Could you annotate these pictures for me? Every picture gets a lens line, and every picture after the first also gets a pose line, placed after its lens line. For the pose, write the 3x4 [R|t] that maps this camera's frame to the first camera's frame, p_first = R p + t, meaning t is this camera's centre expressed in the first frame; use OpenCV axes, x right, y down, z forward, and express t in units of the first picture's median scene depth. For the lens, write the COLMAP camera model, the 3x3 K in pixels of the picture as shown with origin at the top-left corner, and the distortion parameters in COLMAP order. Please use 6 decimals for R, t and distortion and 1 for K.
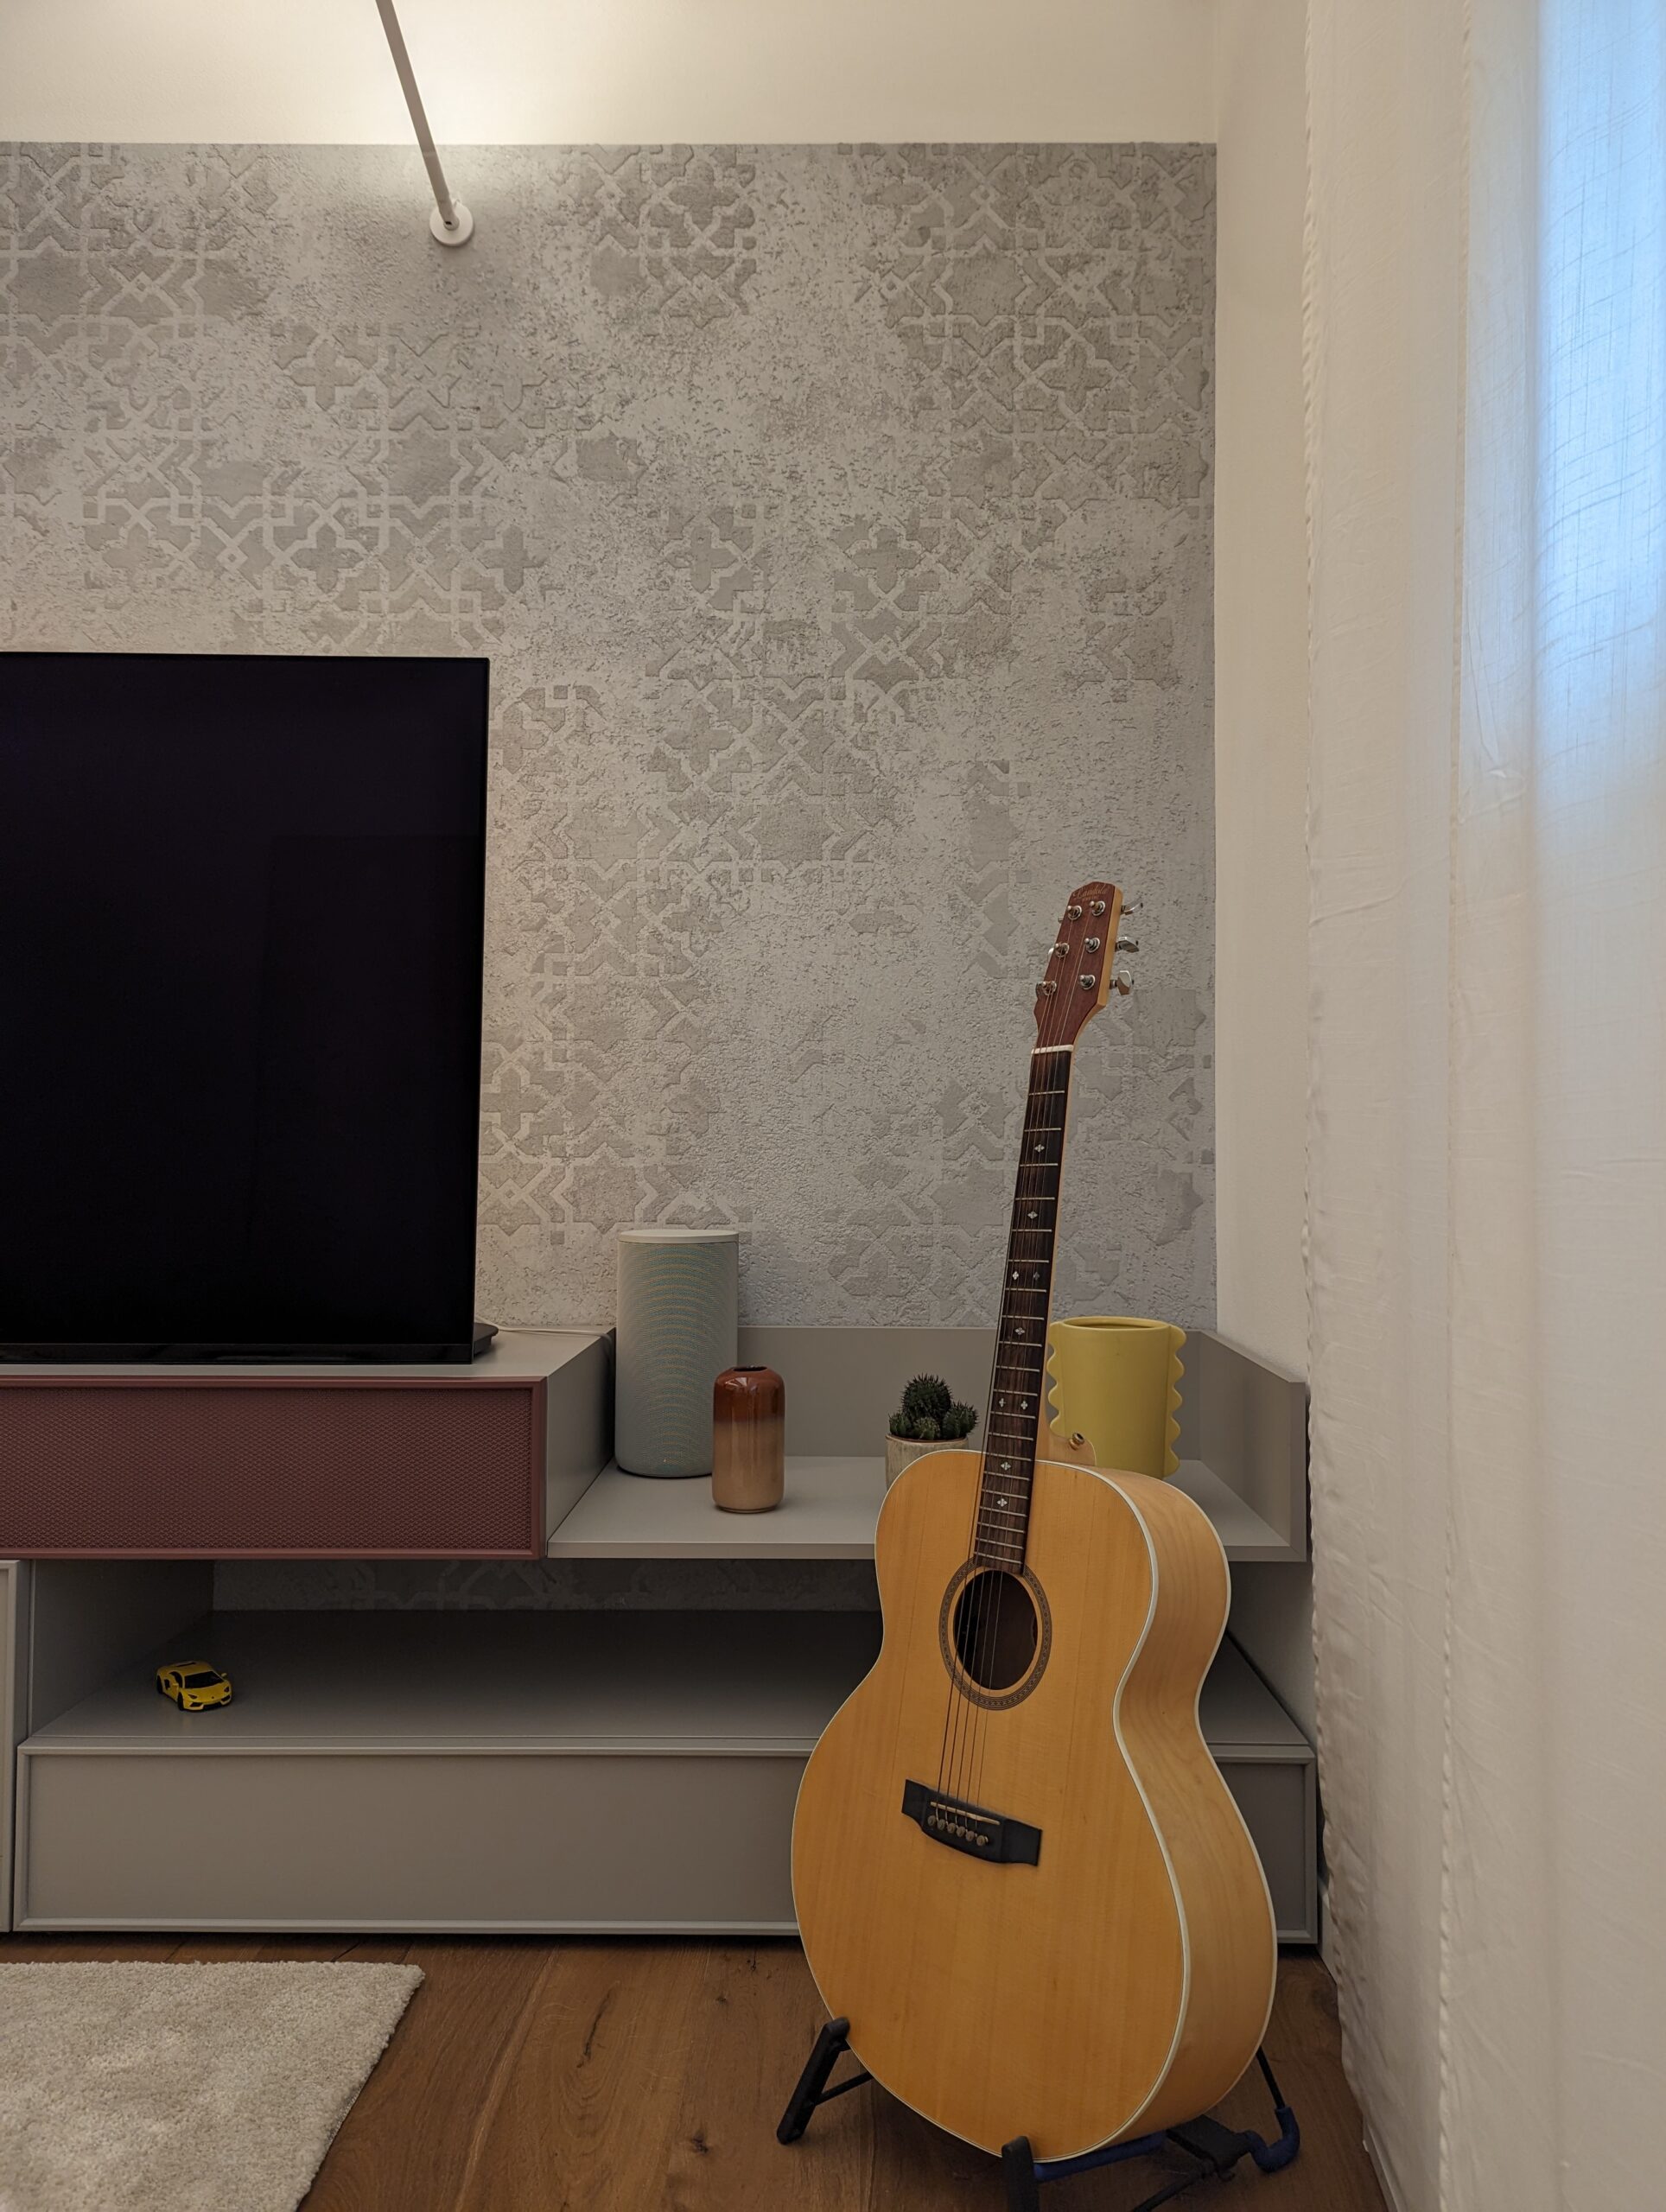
lens RADIAL K [[1555.4, 0, 848.8], [0, 1555.4, 1121.6], [0, 0, 1]] dist [0.065829, -0.067259]
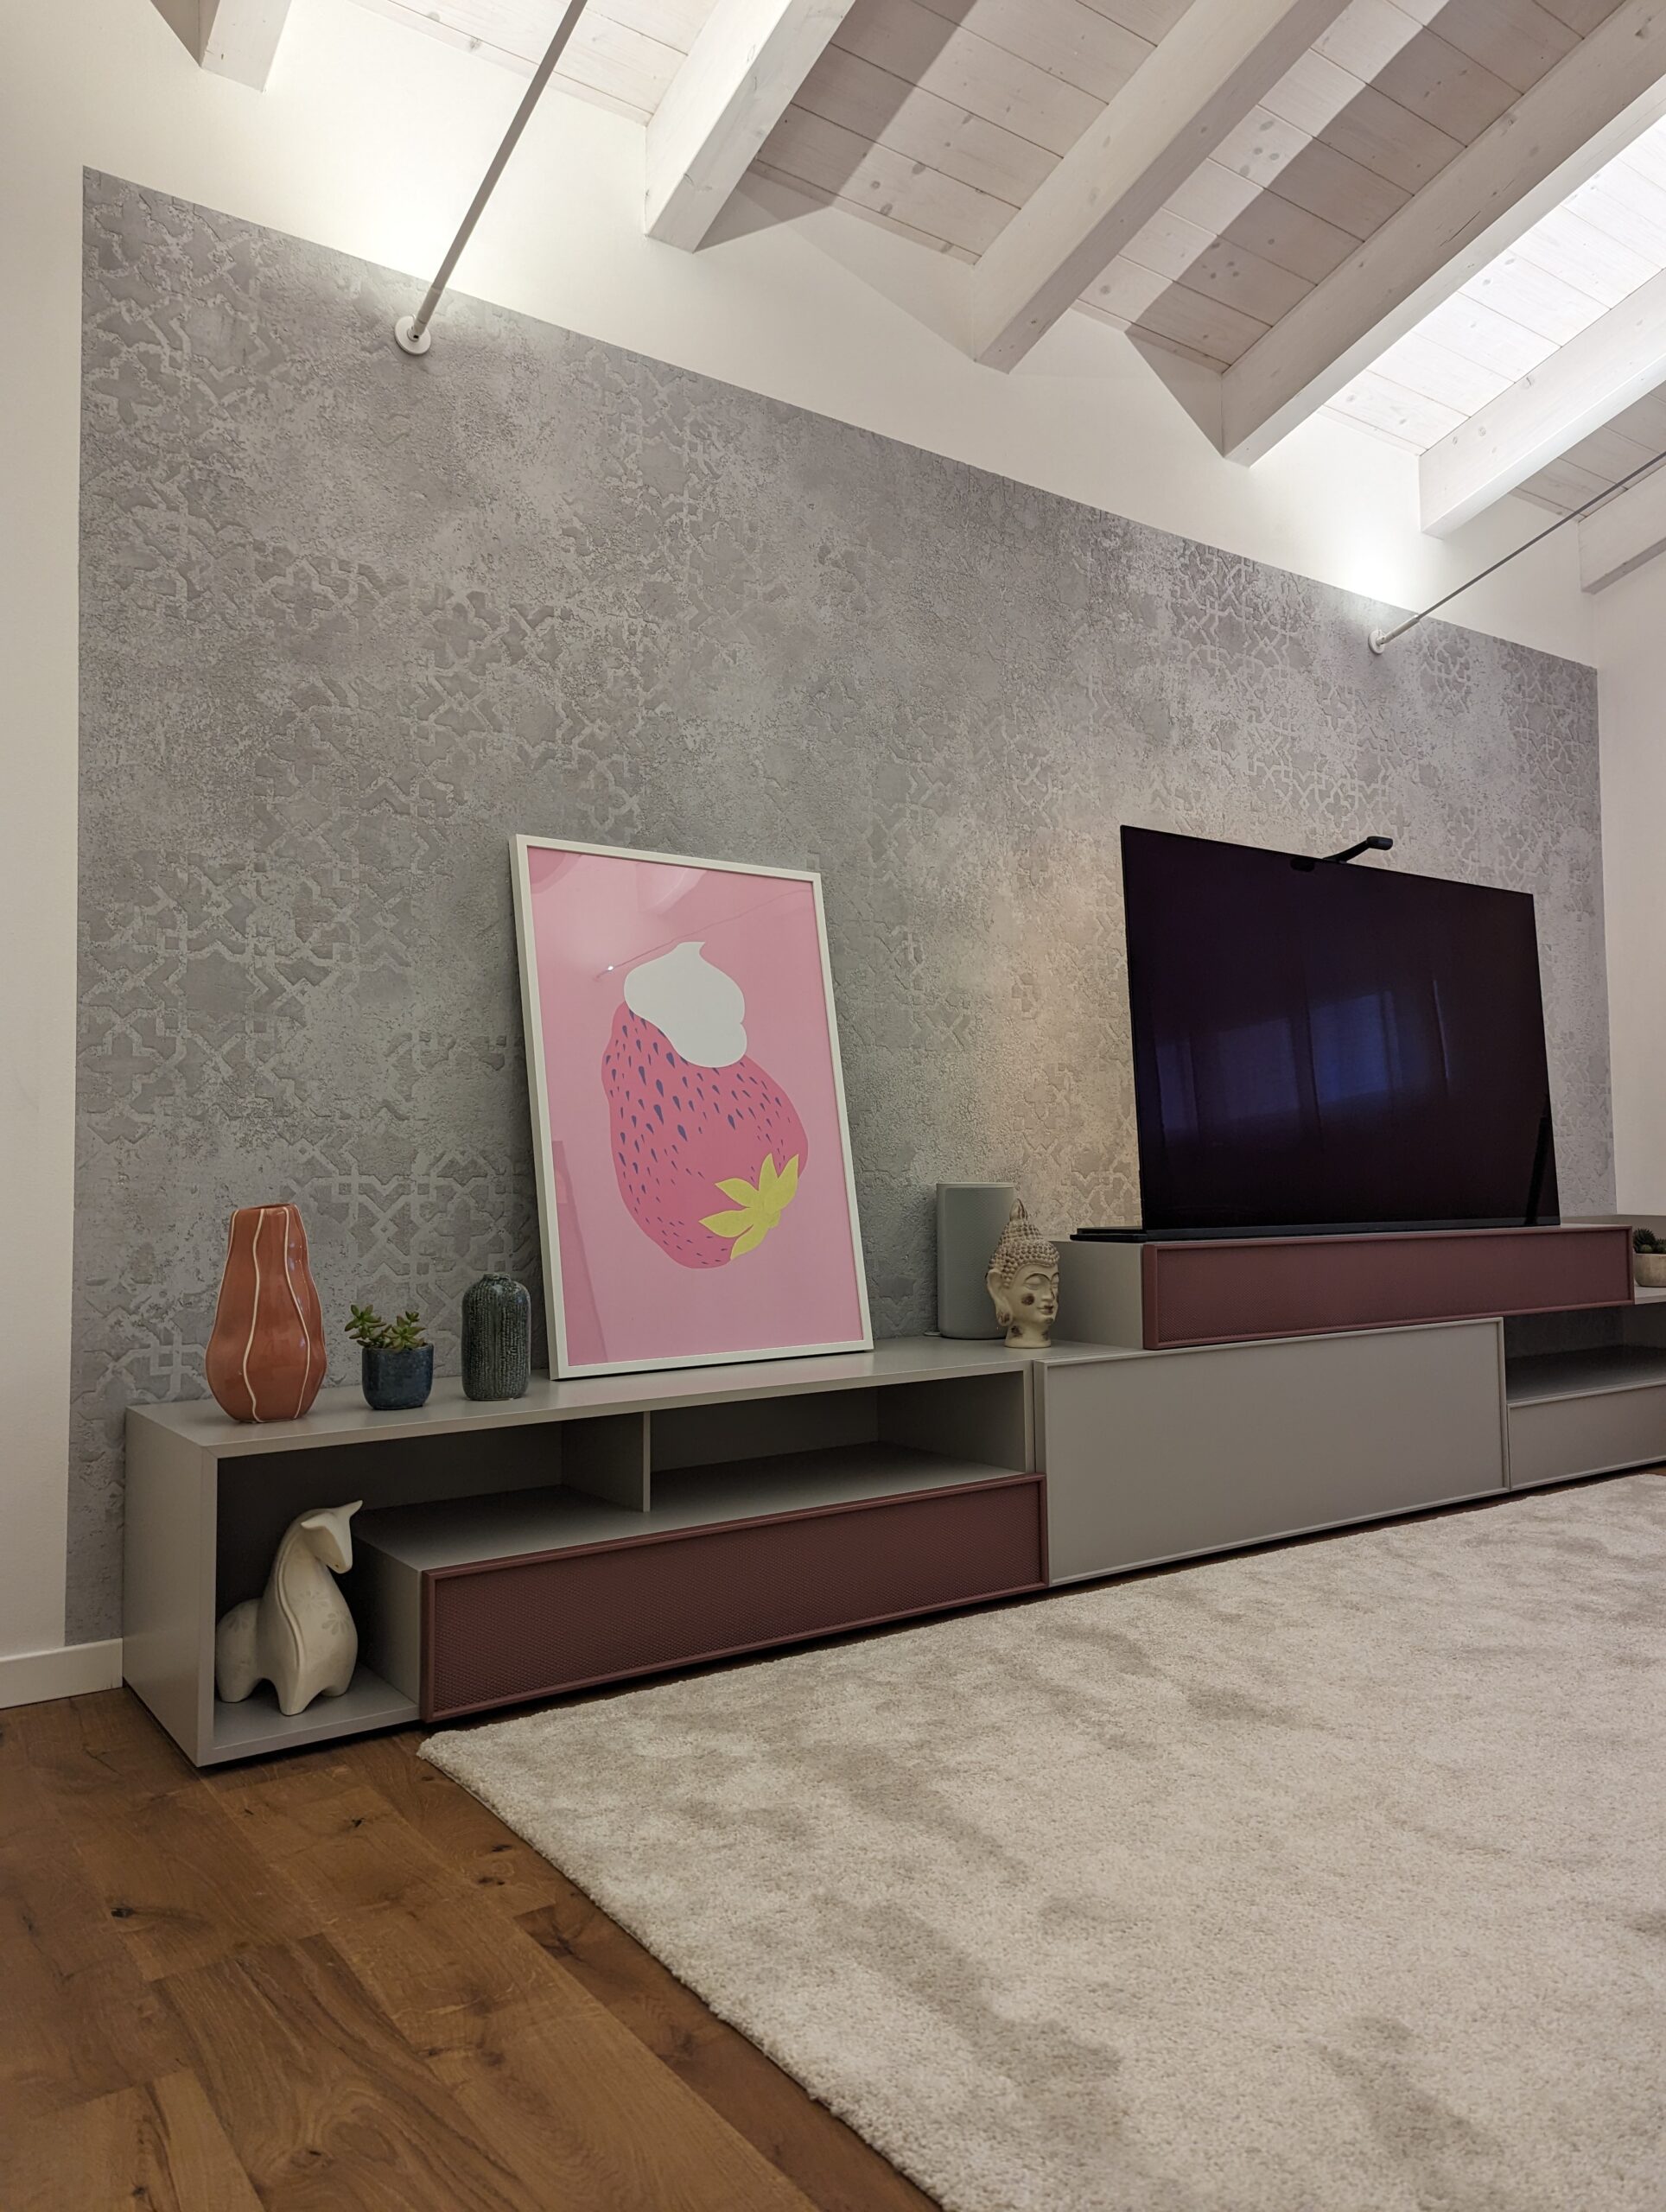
lens RADIAL K [[1555.4, 0, 861.1], [0, 1555.4, 1112.6], [0, 0, 1]] dist [0.065829, -0.067259]
pose [[0.812192, 0.011612, 0.583274, -1.862990], [0.002159, 0.999735, -0.022910, 0.039203], [-0.583386, 0.019867, 0.811952, -0.161444]]
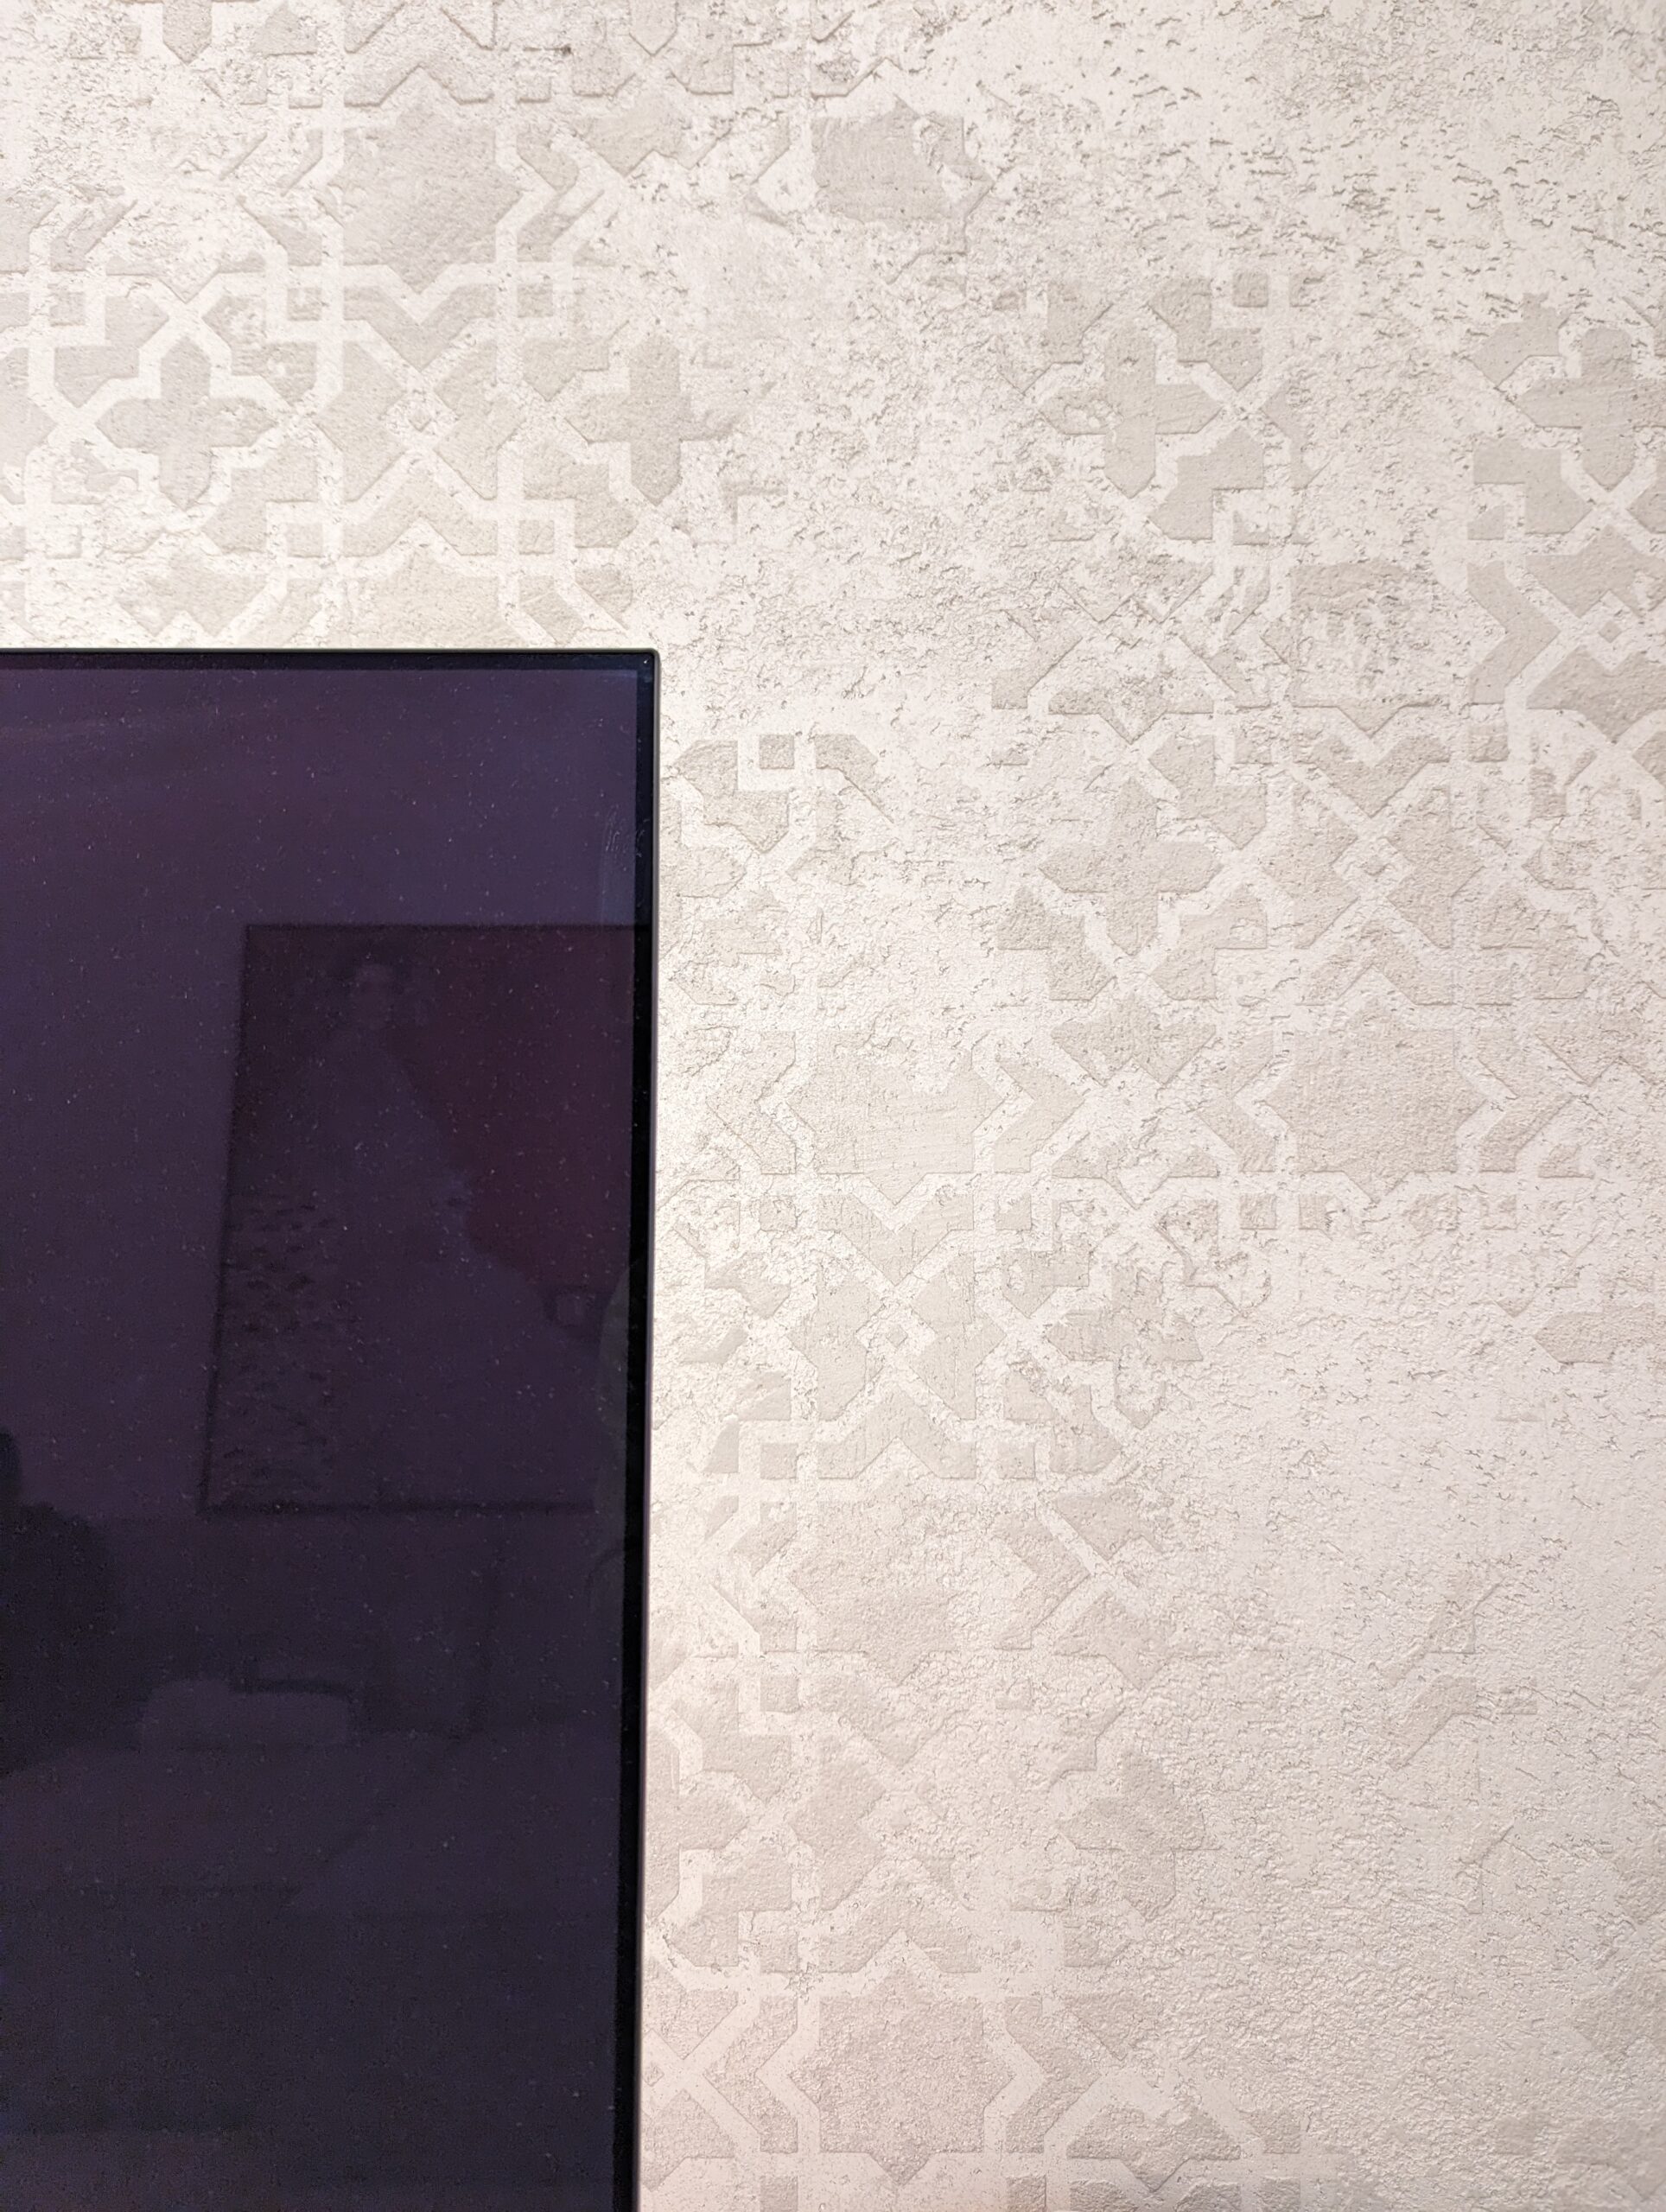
lens RADIAL K [[1555.4, 0, 855.1], [0, 1555.4, 1122.4], [0, 0, 1]] dist [0.065829, -0.067259]
pose [[0.999960, -0.007317, -0.005056, -0.163188], [0.007198, 0.999706, -0.023137, -0.172041], [0.005224, 0.023099, 0.999720, 0.609894]]
